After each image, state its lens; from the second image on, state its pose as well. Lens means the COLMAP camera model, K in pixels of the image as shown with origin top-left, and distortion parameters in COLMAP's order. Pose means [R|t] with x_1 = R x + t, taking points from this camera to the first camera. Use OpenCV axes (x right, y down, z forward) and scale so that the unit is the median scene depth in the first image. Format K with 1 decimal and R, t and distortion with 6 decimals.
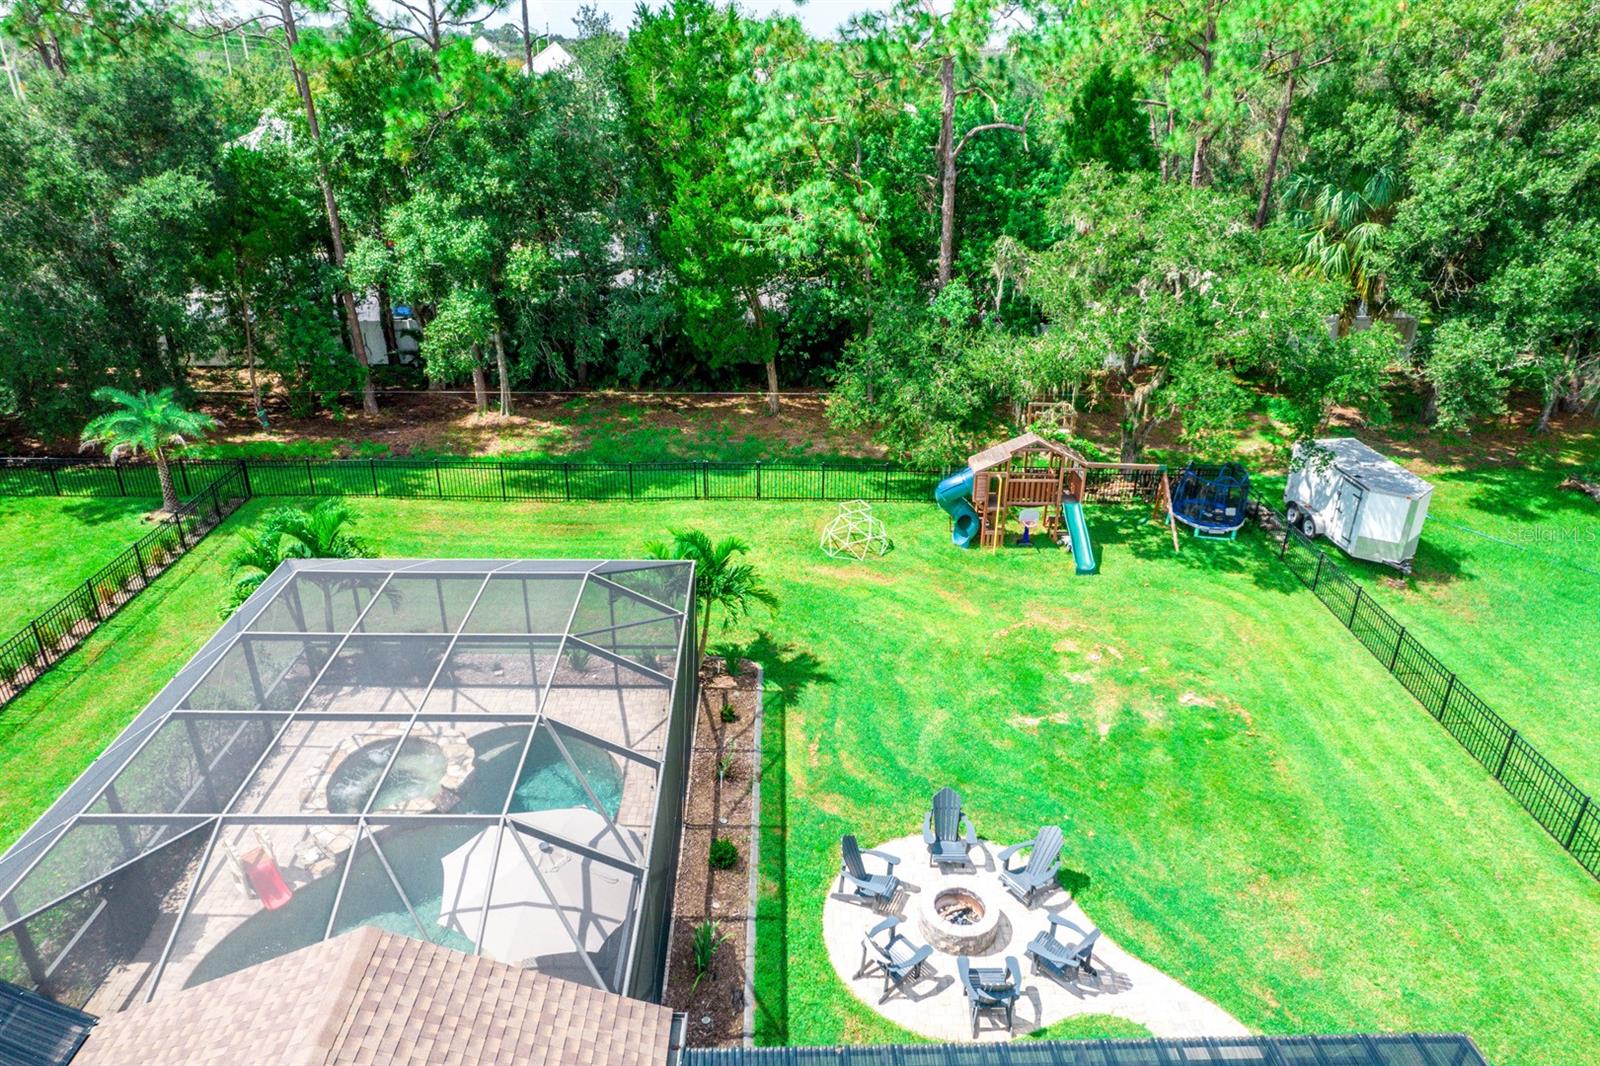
lens RADIAL K [[1035.5, 0, 805.2], [0, 1035.5, 532.6], [0, 0, 1]] dist [-0.091861, 0.080810]
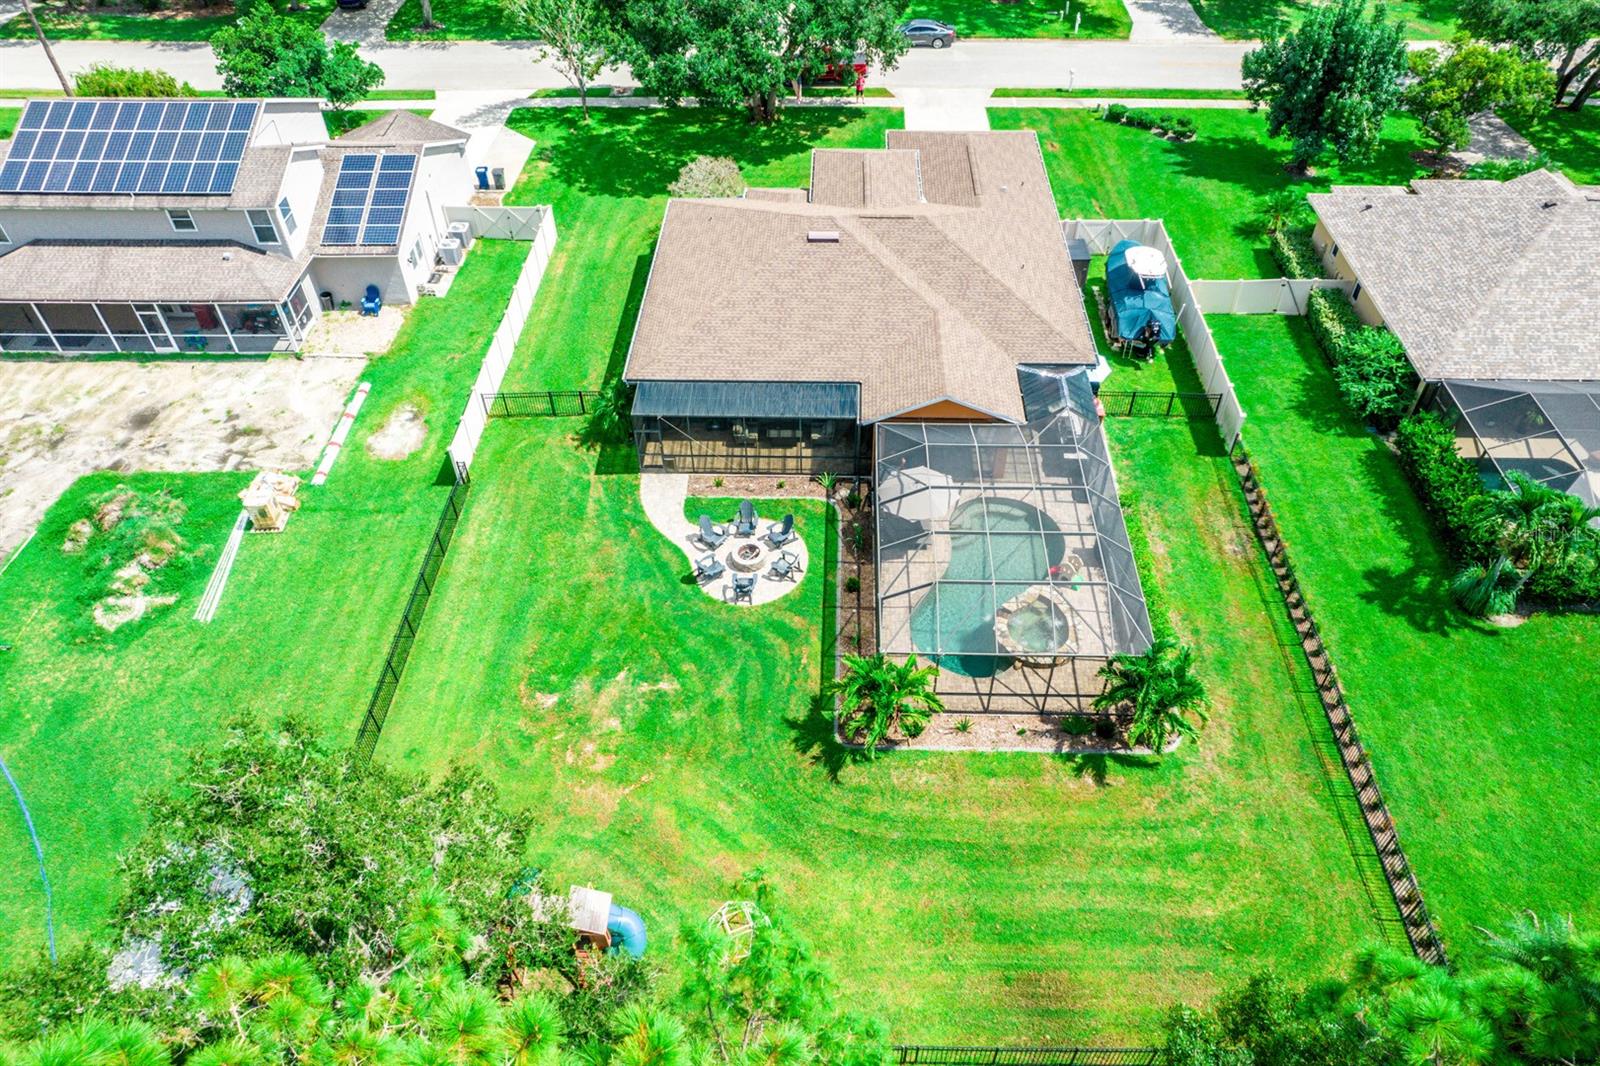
lens RADIAL K [[1035.5, 0, 805.2], [0, 1035.5, 532.6], [0, 0, 1]] dist [-0.091861, 0.080810]
pose [[-0.998345, -0.045221, 0.035515, -0.040079], [0.018270, 0.336182, 0.941620, -1.322005], [-0.054521, 0.940711, -0.334800, 1.247235]]
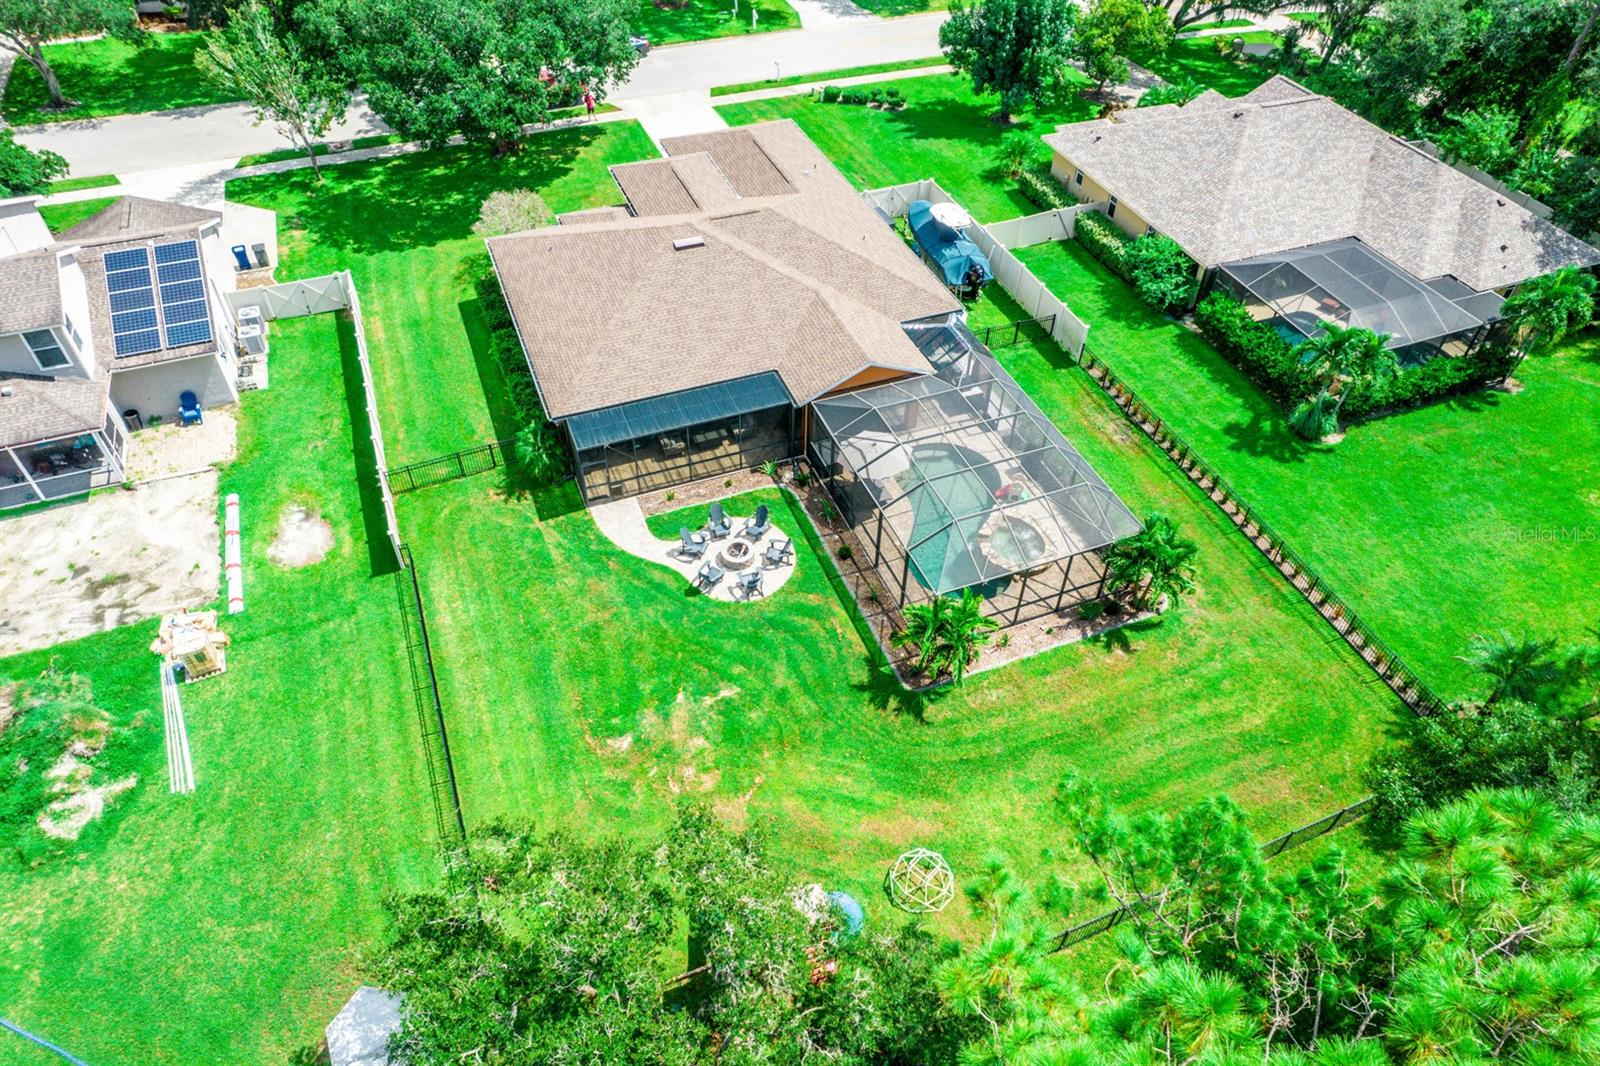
lens RADIAL K [[1009.5, 0, 793.9], [0, 1009.5, 535.6], [0, 0, 1]] dist [-0.090813, 0.080726]
pose [[-0.939513, 0.219898, -0.262602, 0.457487], [-0.173606, 0.355184, 0.918534, -1.304275], [0.295256, 0.908564, -0.295525, 1.223271]]
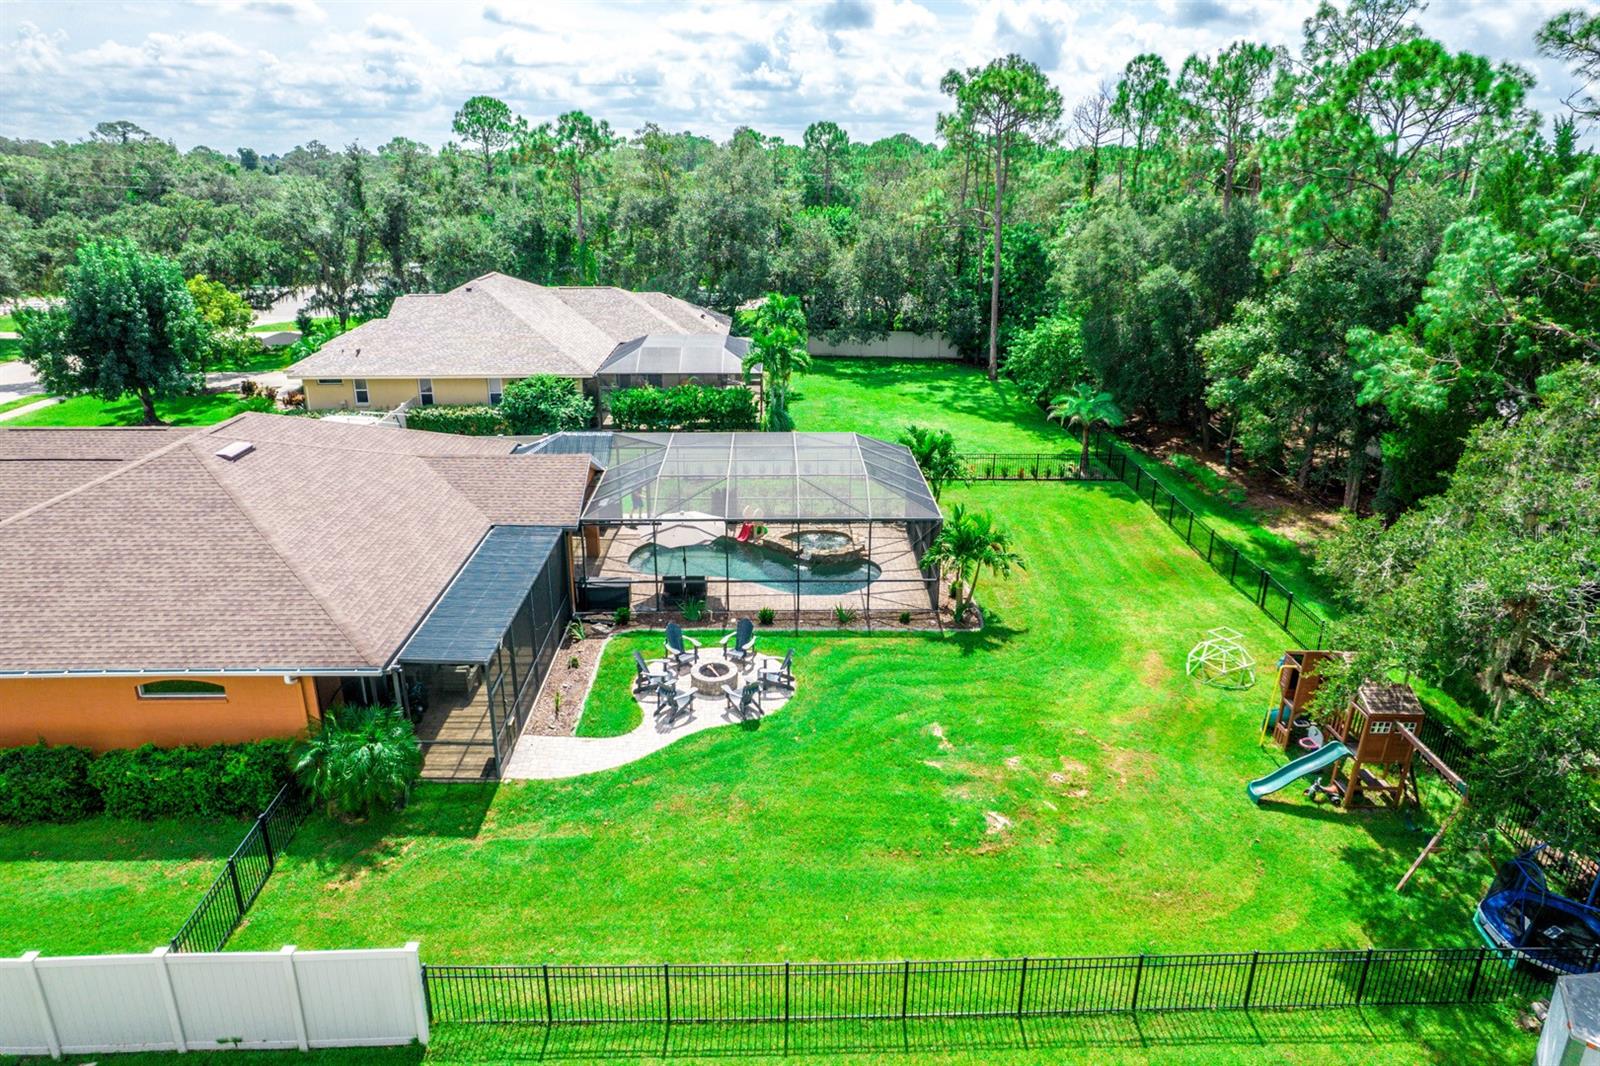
lens RADIAL K [[1035.5, 0, 805.2], [0, 1035.5, 532.6], [0, 0, 1]] dist [-0.091861, 0.080810]
pose [[0.003235, 0.320946, -0.947092, 1.220814], [-0.434766, 0.853352, 0.287695, -0.277074], [0.900538, 0.410833, 0.142297, 0.576688]]
